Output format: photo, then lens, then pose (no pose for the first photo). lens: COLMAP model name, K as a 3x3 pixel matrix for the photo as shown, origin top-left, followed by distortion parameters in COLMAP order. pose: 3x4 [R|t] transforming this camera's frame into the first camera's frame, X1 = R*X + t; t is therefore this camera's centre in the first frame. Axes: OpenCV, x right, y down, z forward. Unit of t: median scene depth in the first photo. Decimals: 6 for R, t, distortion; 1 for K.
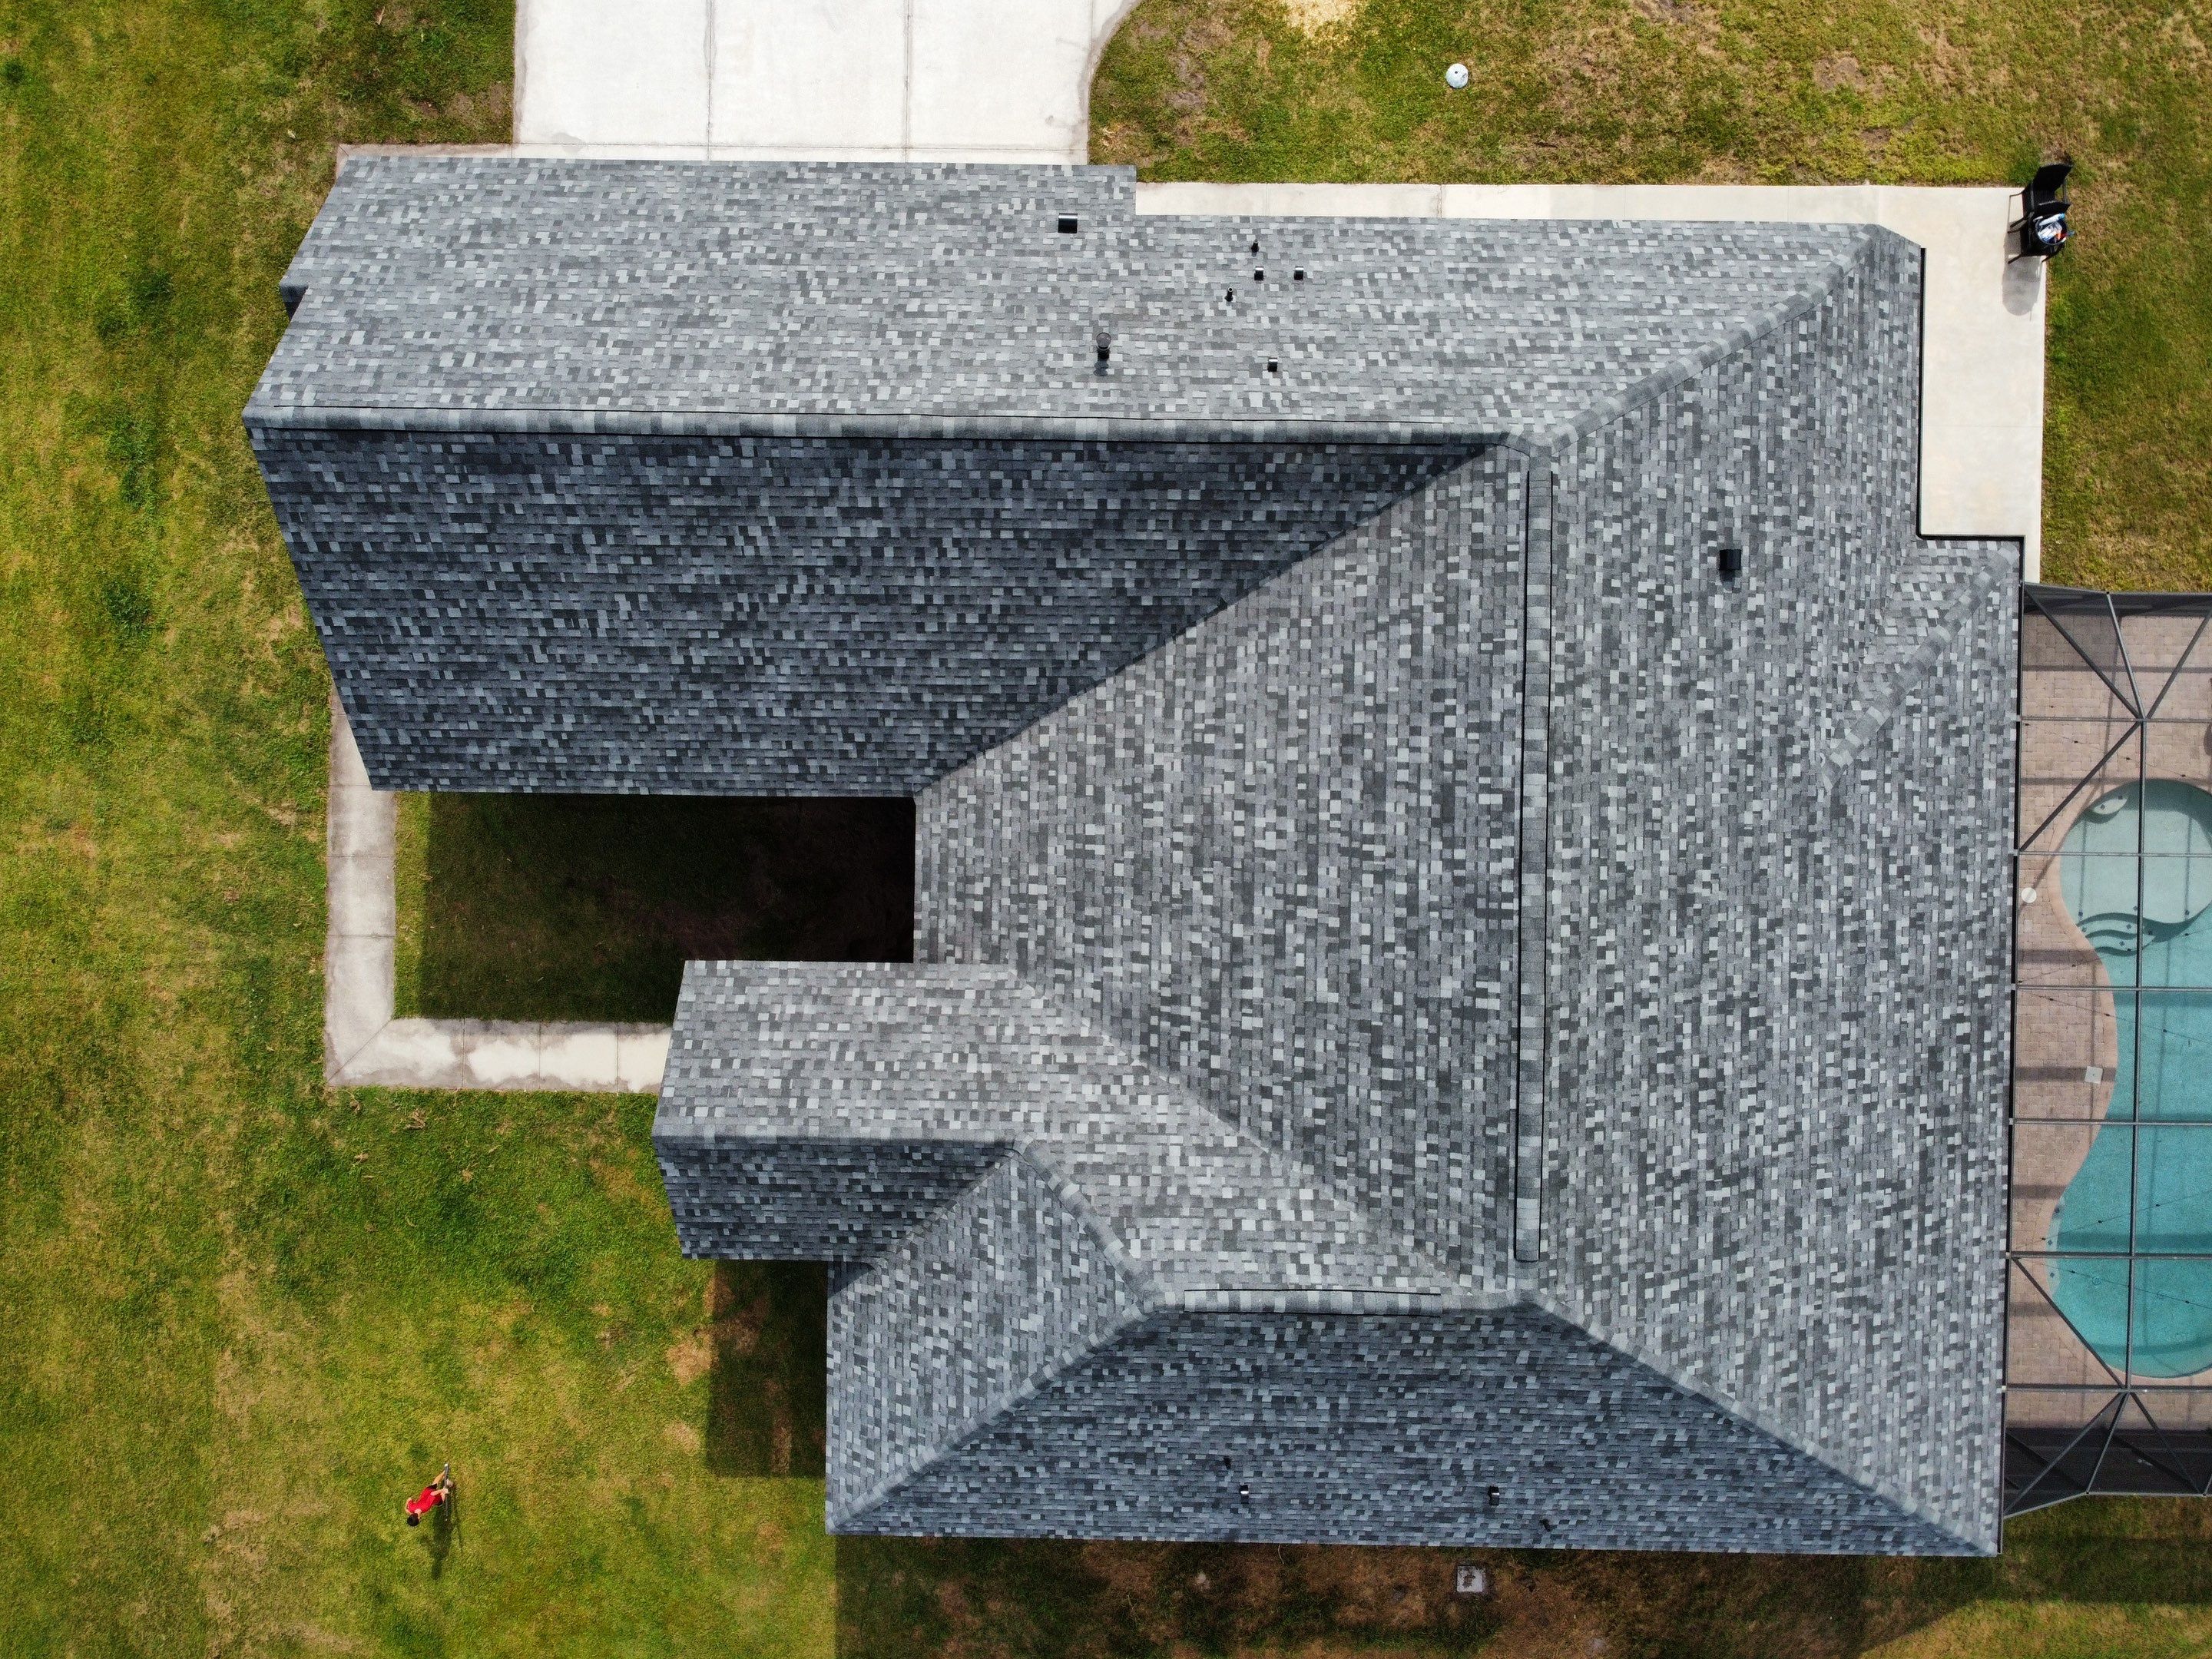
lens RADIAL K [[1676.9, 0, 1074.4], [0, 1676.9, 808.0], [0, 0, 1]] dist [0.003172, -0.011641]
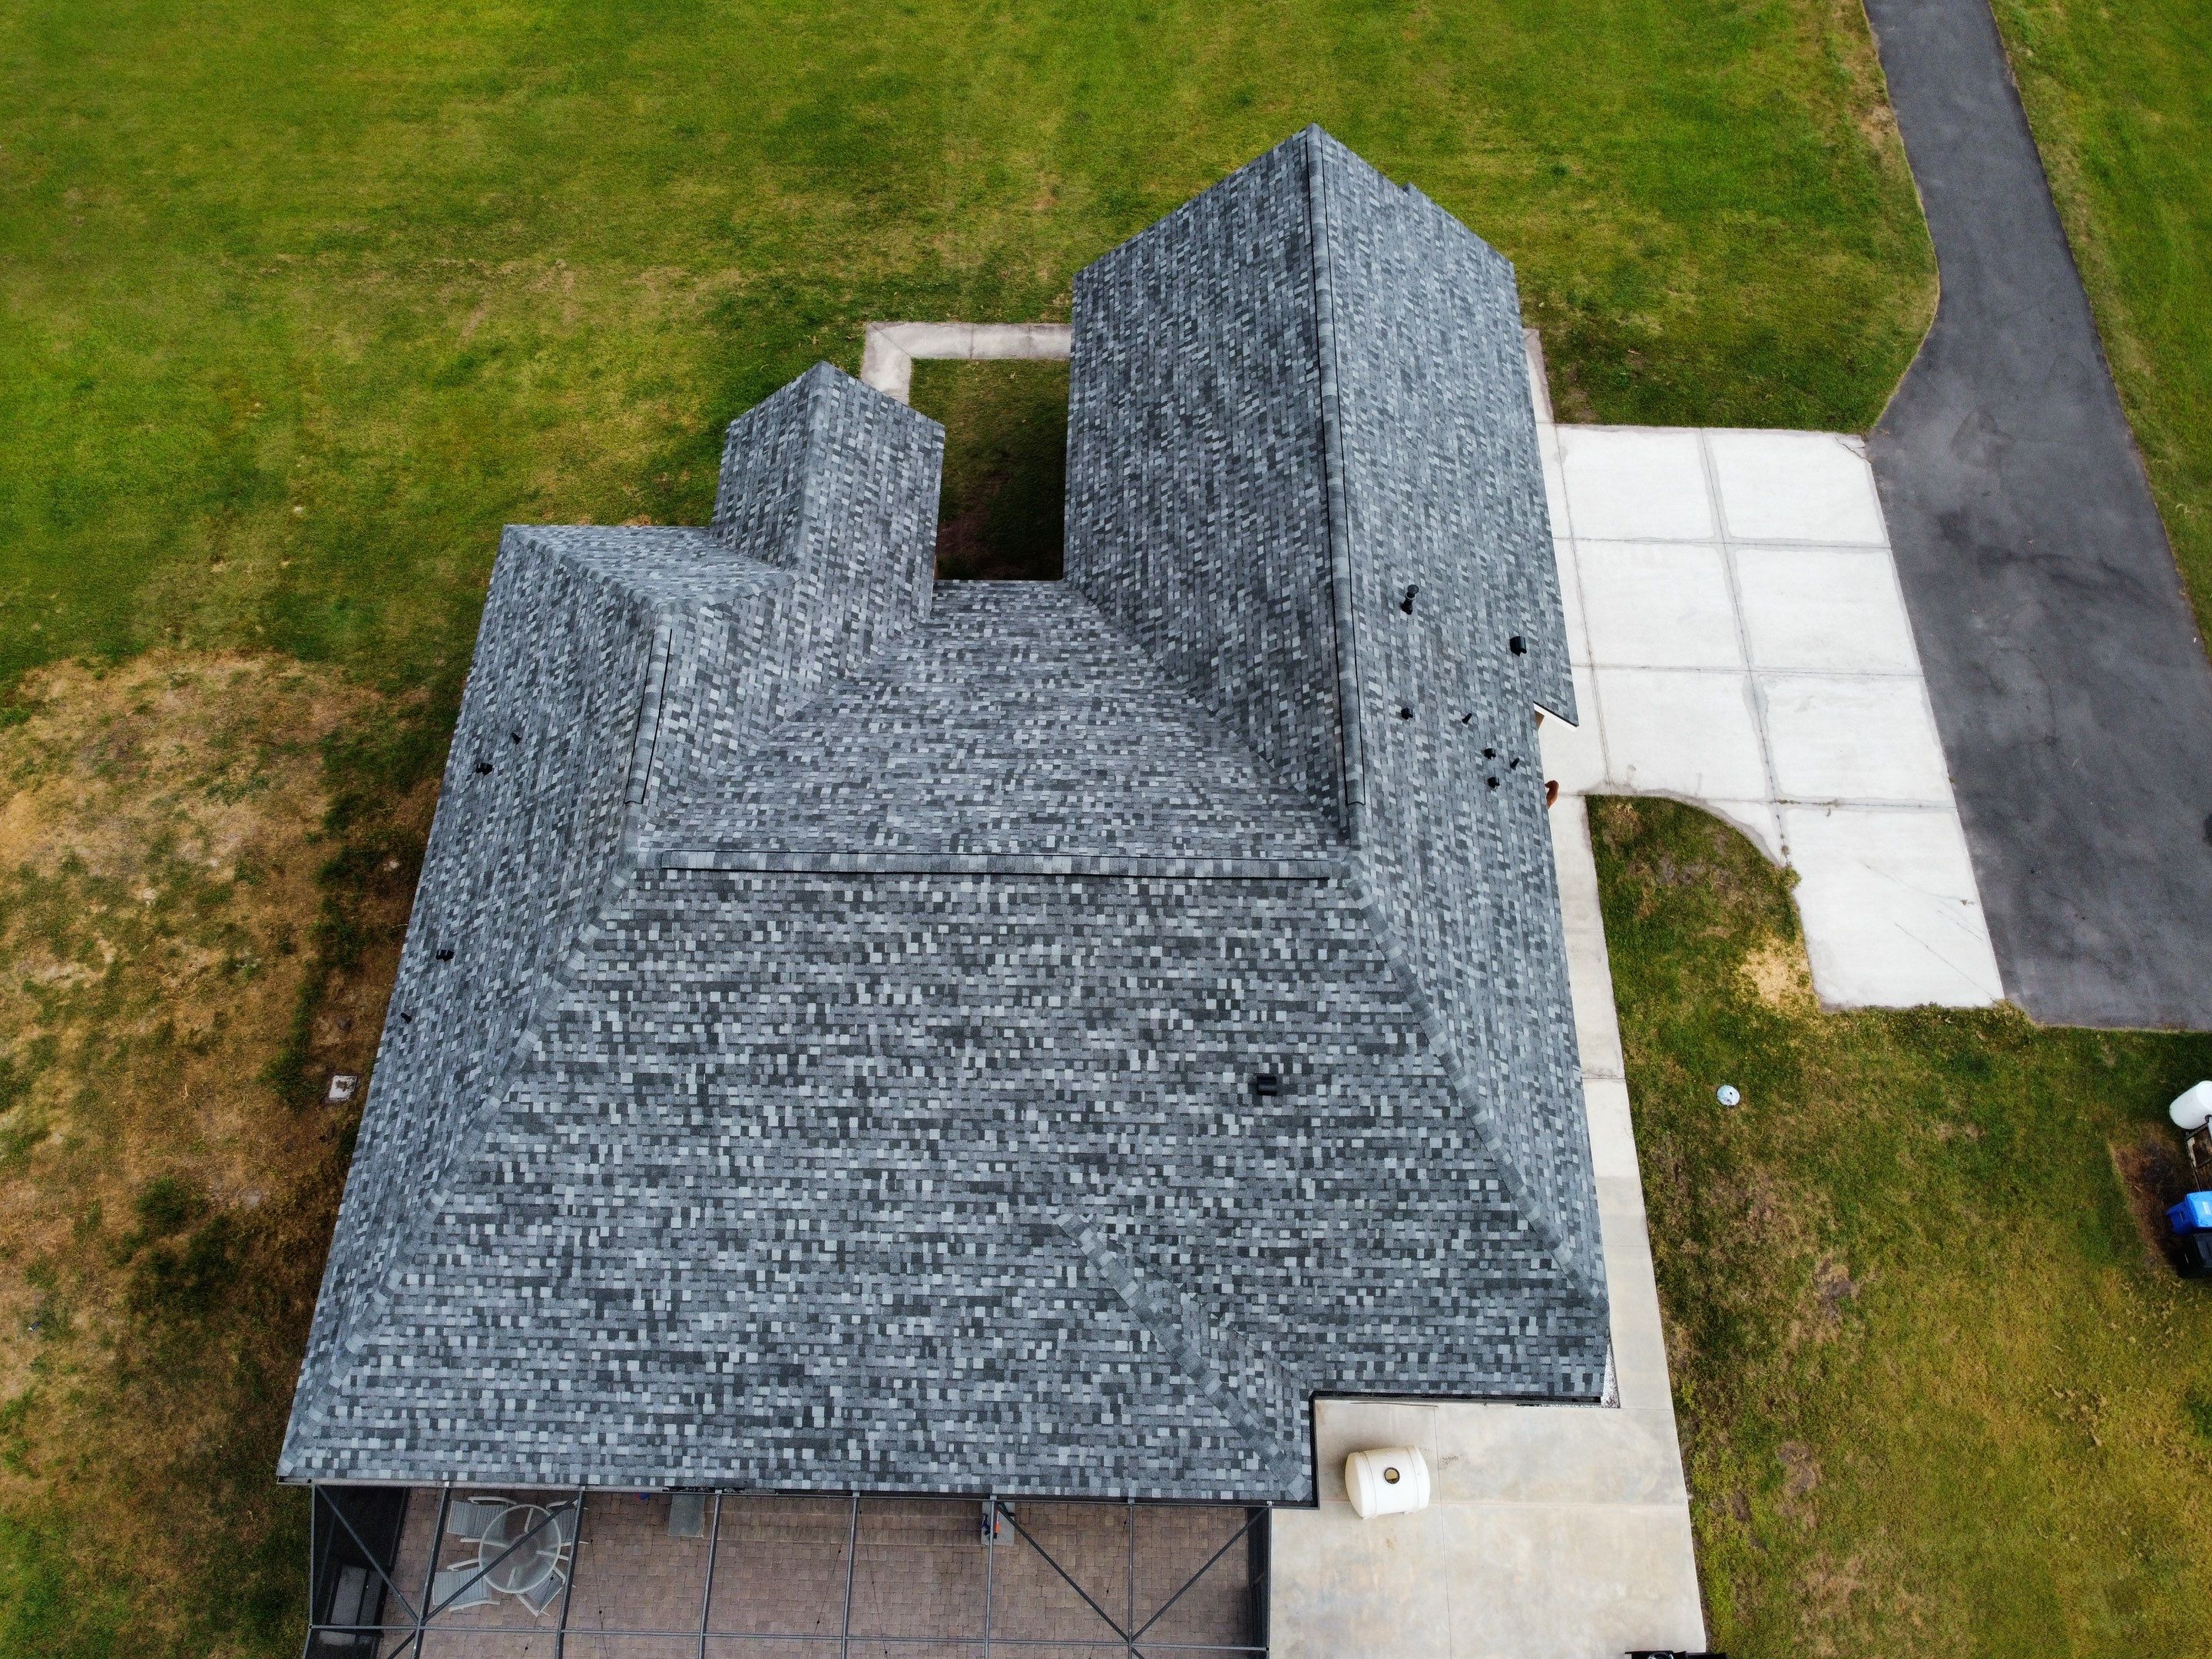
lens RADIAL K [[1676.9, 0, 1077.3], [0, 1676.9, 807.8], [0, 0, 1]] dist [0.003172, -0.011641]
pose [[-0.008479, 0.879765, -0.475333, 0.728906], [-0.999952, -0.005116, 0.008368, -0.030900], [0.004930, 0.475381, 0.879766, -0.051951]]
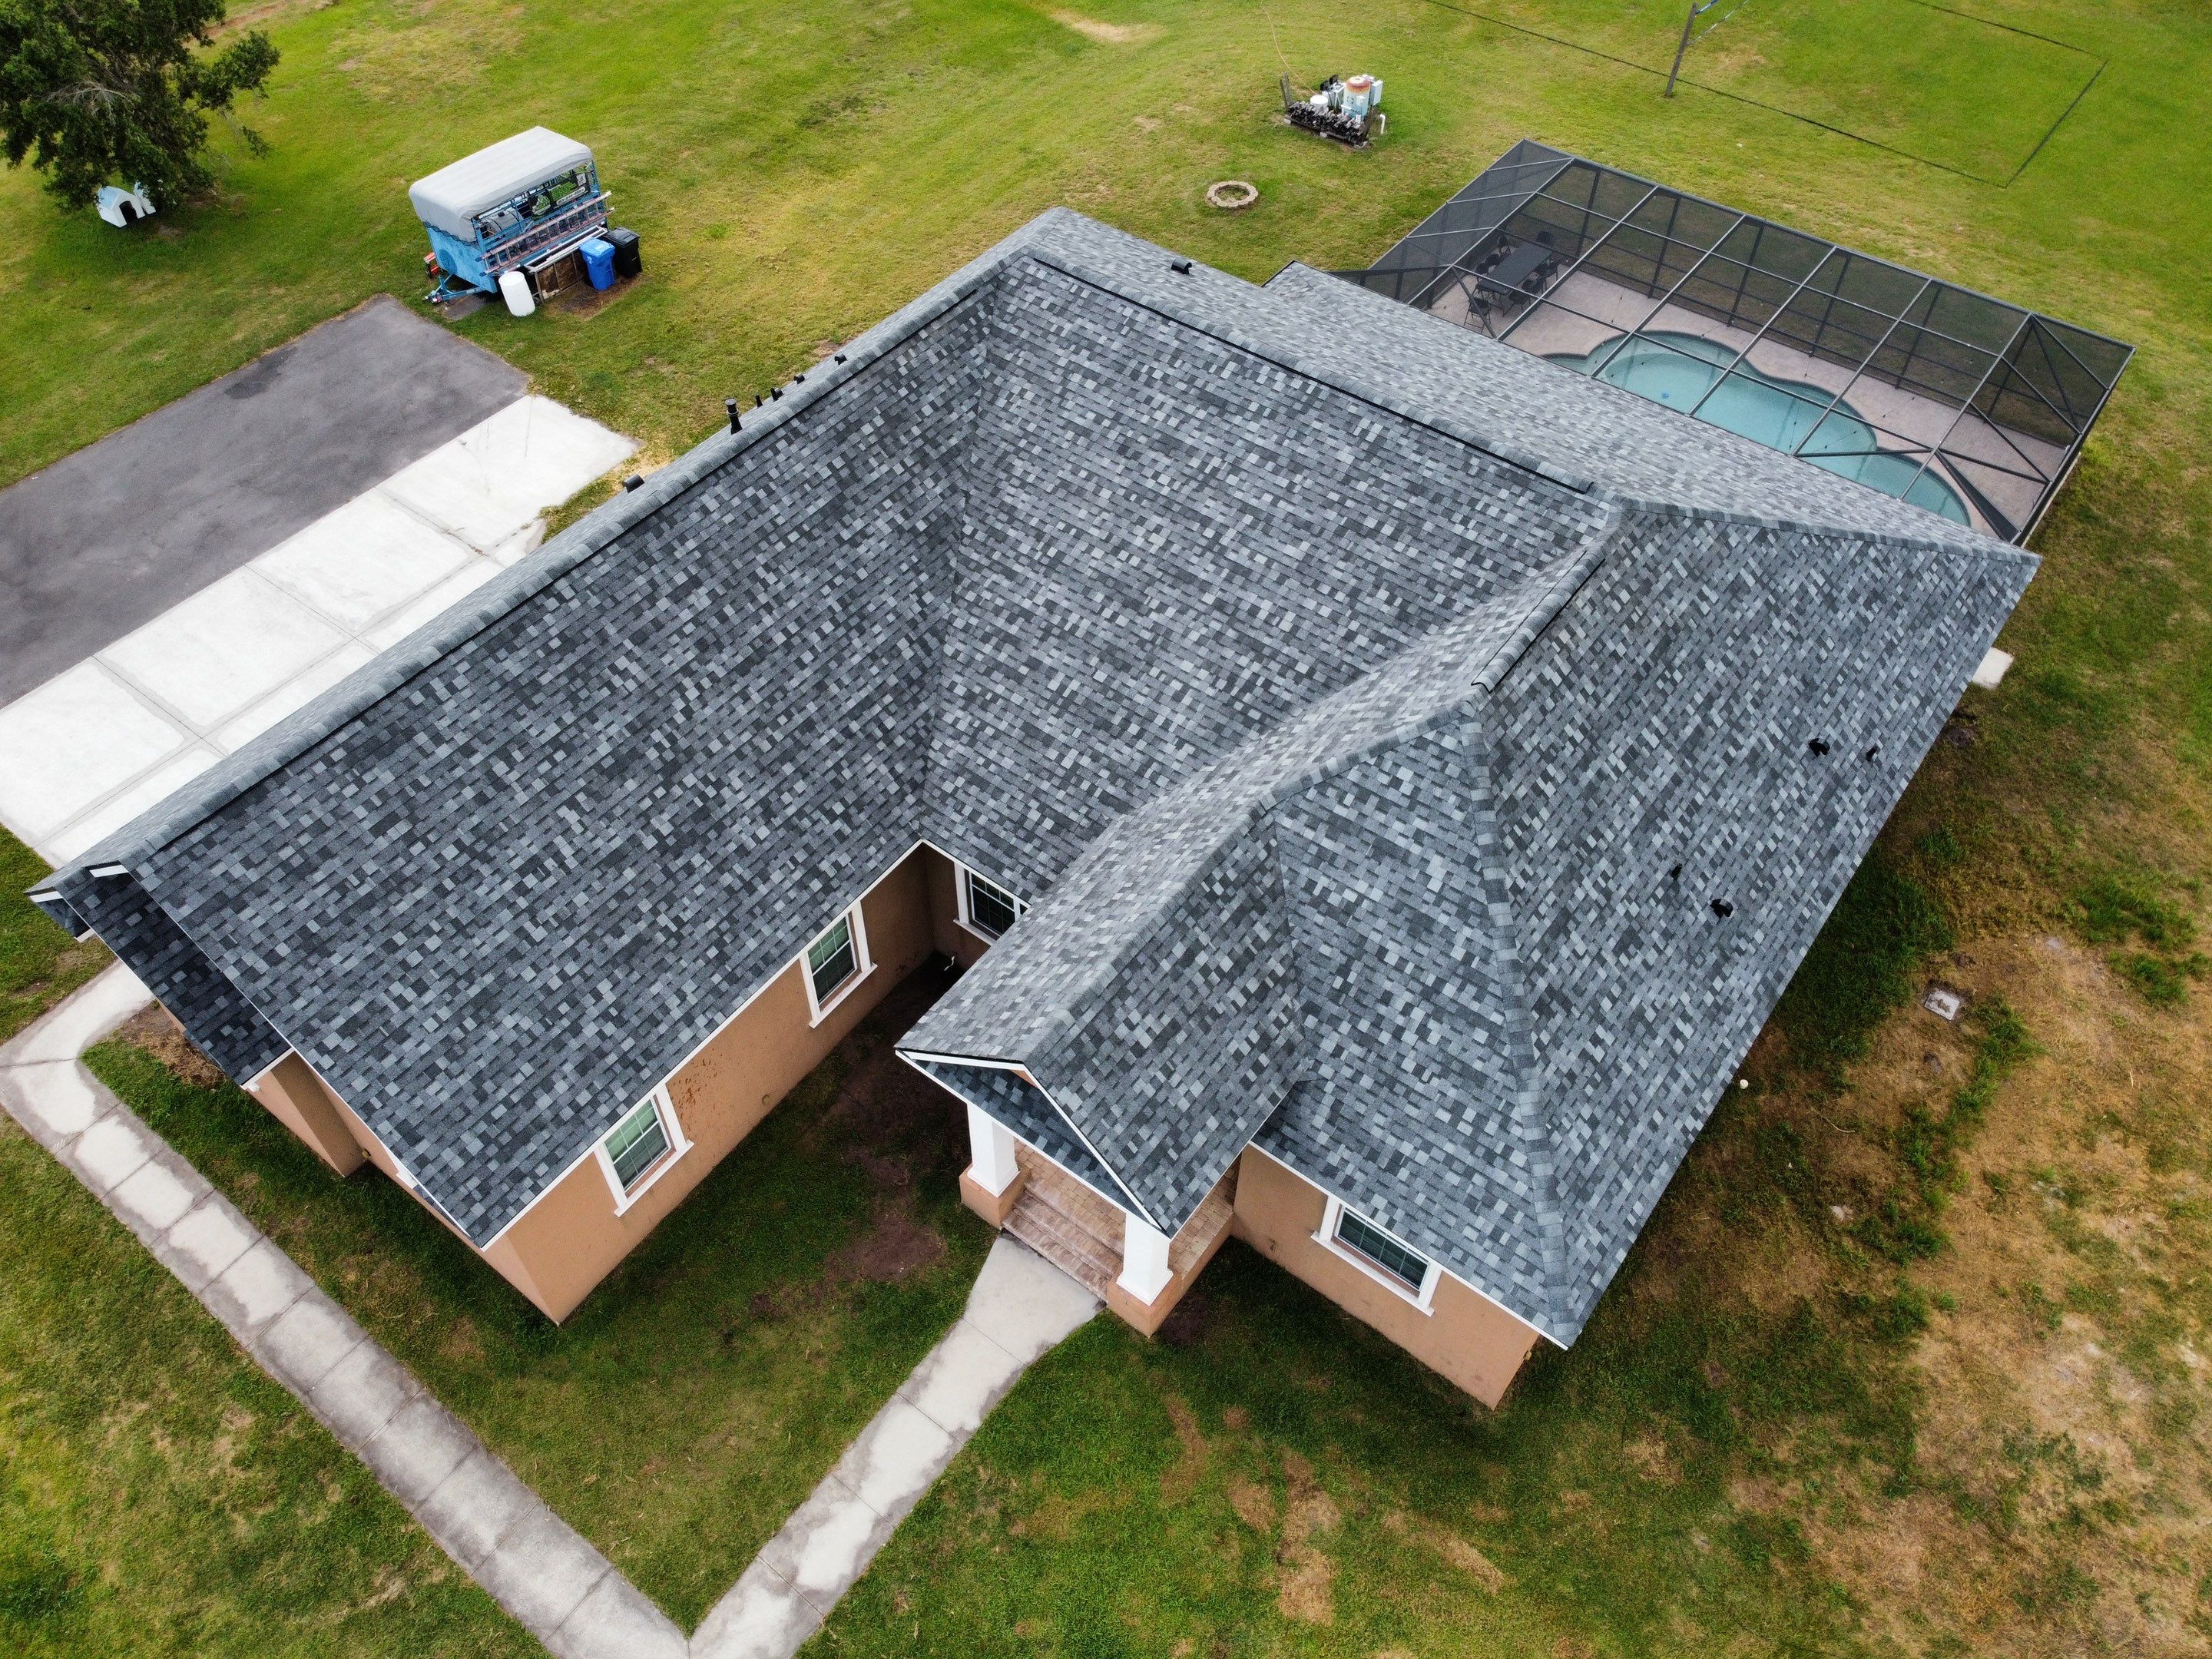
lens RADIAL K [[1676.9, 0, 1073.0], [0, 1676.9, 800.8], [0, 0, 1]] dist [0.003172, -0.011641]
pose [[0.599461, -0.599610, 0.530202, -0.598357], [0.800403, 0.448382, -0.397879, 0.485605], [0.000840, 0.662888, 0.748718, 0.274519]]
